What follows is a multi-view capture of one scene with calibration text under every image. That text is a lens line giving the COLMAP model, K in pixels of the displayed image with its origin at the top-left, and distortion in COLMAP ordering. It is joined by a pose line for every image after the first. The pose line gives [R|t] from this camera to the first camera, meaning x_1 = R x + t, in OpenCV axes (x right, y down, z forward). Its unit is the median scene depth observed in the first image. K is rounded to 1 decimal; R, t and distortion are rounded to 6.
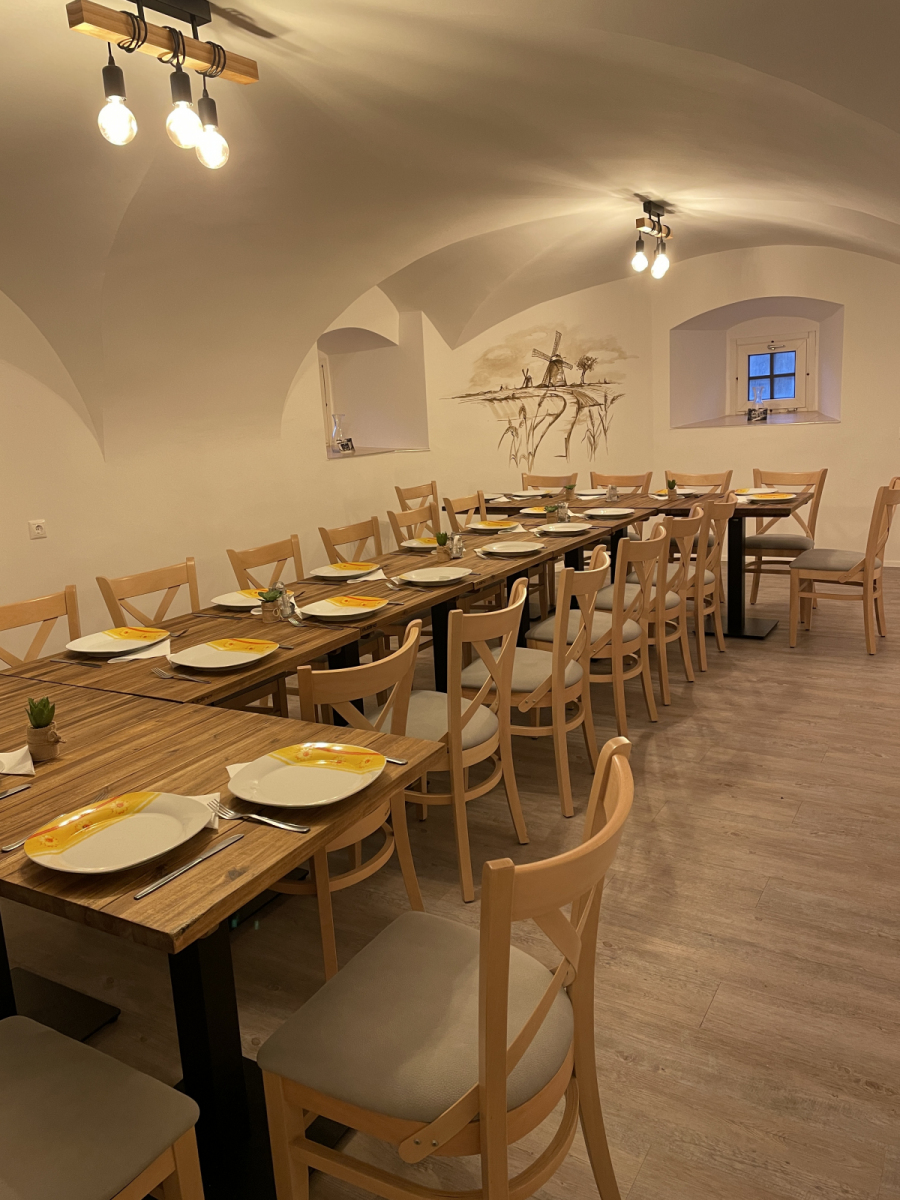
lens RADIAL K [[918.0, 0, 442.9], [0, 918.0, 598.7], [0, 0, 1]] dist [0.078129, -0.089975]
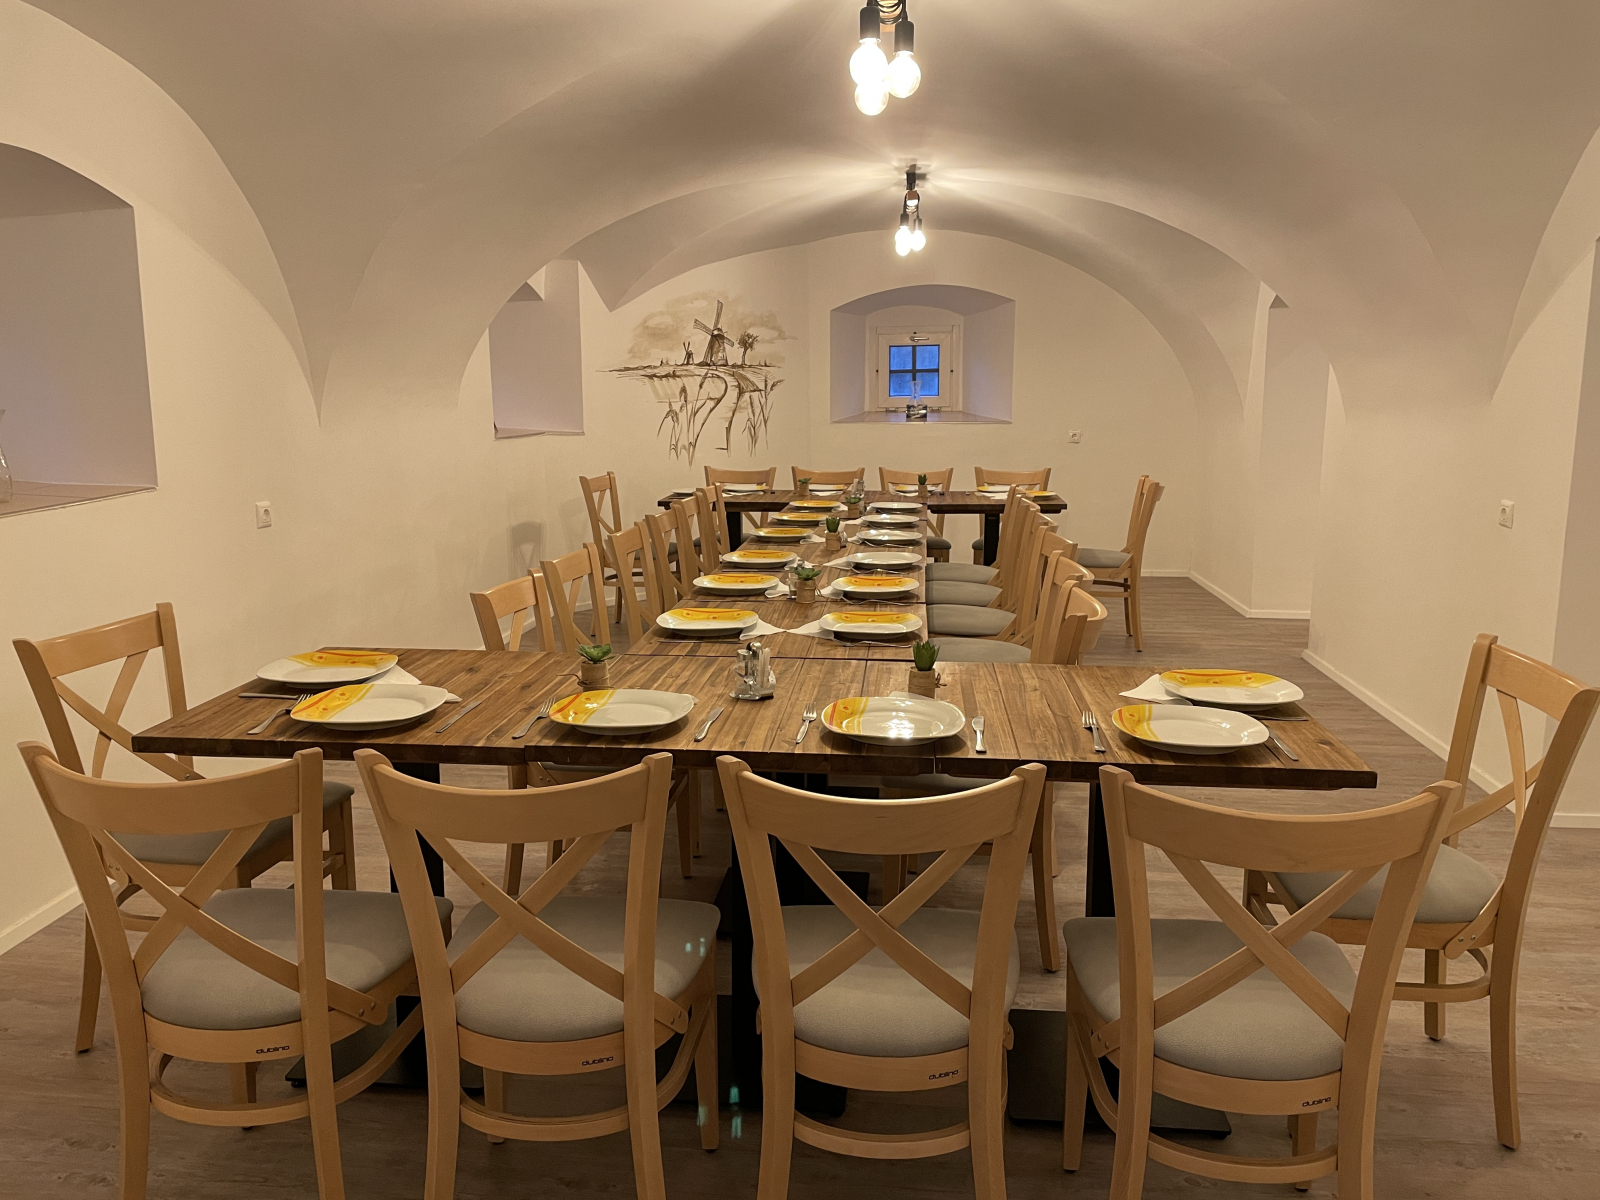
lens RADIAL K [[1224.0, 0, 802.7], [0, 1224.0, 605.8], [0, 0, 1]] dist [0.078129, -0.089975]
pose [[0.906714, -0.020256, 0.421260, -0.282858], [0.037875, 0.998721, -0.033500, 0.028087], [-0.420043, 0.046330, 0.906321, -0.033187]]
